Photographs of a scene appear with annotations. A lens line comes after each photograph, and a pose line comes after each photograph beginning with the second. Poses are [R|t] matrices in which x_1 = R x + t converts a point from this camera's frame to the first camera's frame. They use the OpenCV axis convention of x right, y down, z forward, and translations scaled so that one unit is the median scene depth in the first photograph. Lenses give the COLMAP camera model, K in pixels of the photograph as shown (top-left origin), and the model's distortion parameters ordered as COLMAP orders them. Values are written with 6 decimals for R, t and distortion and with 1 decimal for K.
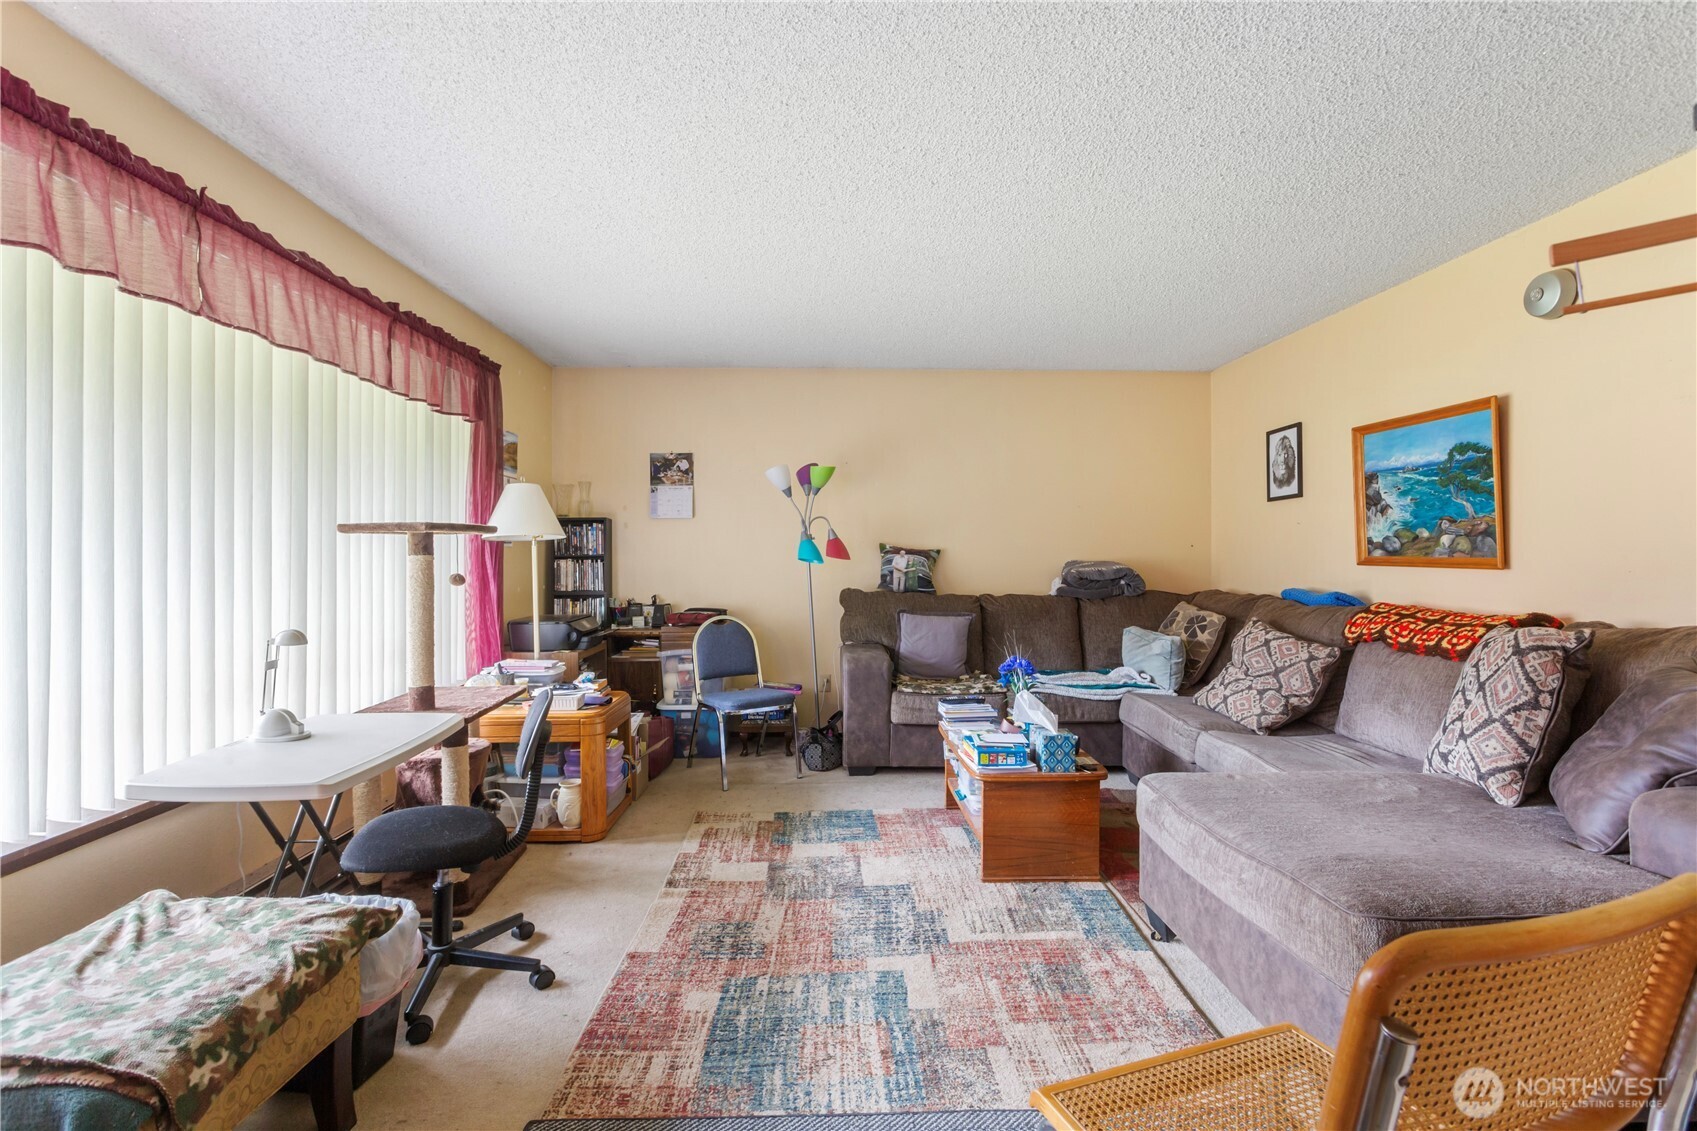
lens RADIAL K [[836.8, 0, 848.4], [0, 836.8, 557.5], [0, 0, 1]] dist [0.001873, 0.000031]
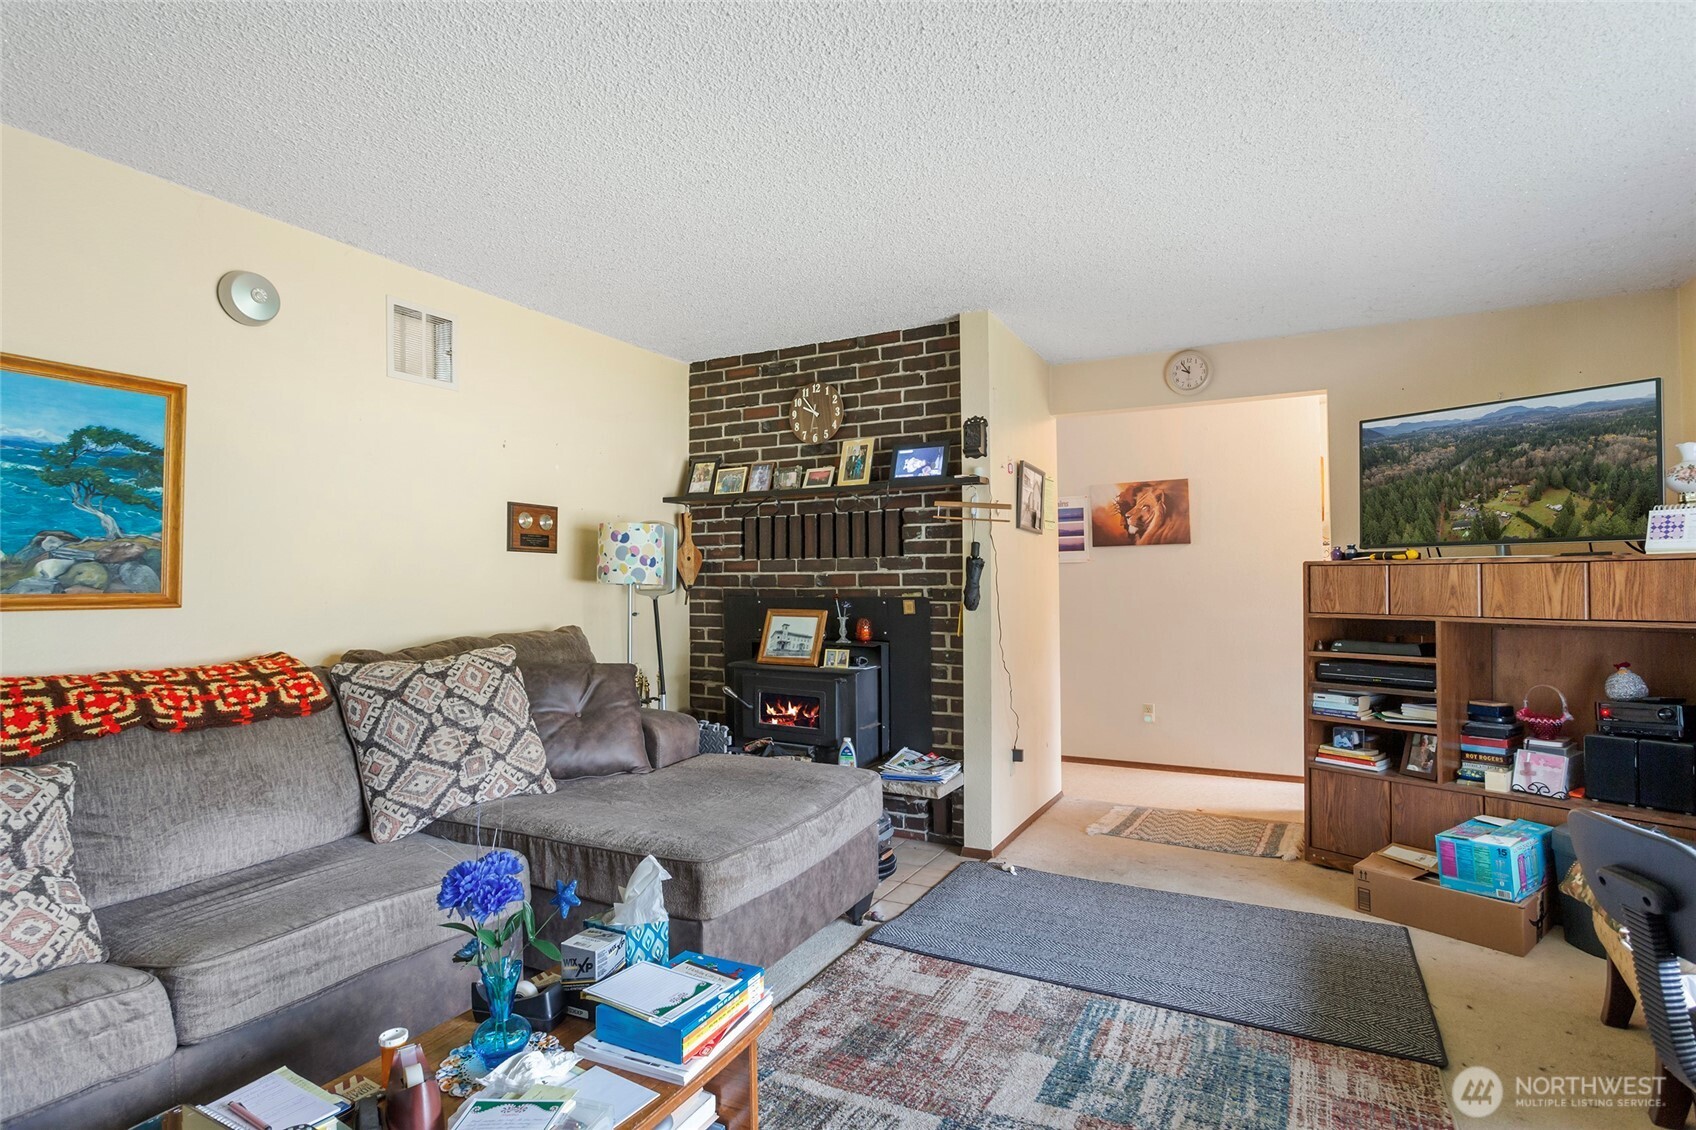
lens RADIAL K [[824.9, 0, 844.2], [0, 824.9, 565.1], [0, 0, 1]] dist [0.000471, 0.000147]
pose [[-0.860932, 0.016126, 0.508465, -0.156543], [0.009246, 0.999828, -0.016054, -0.008011], [-0.508637, -0.009120, -0.860933, 1.478882]]
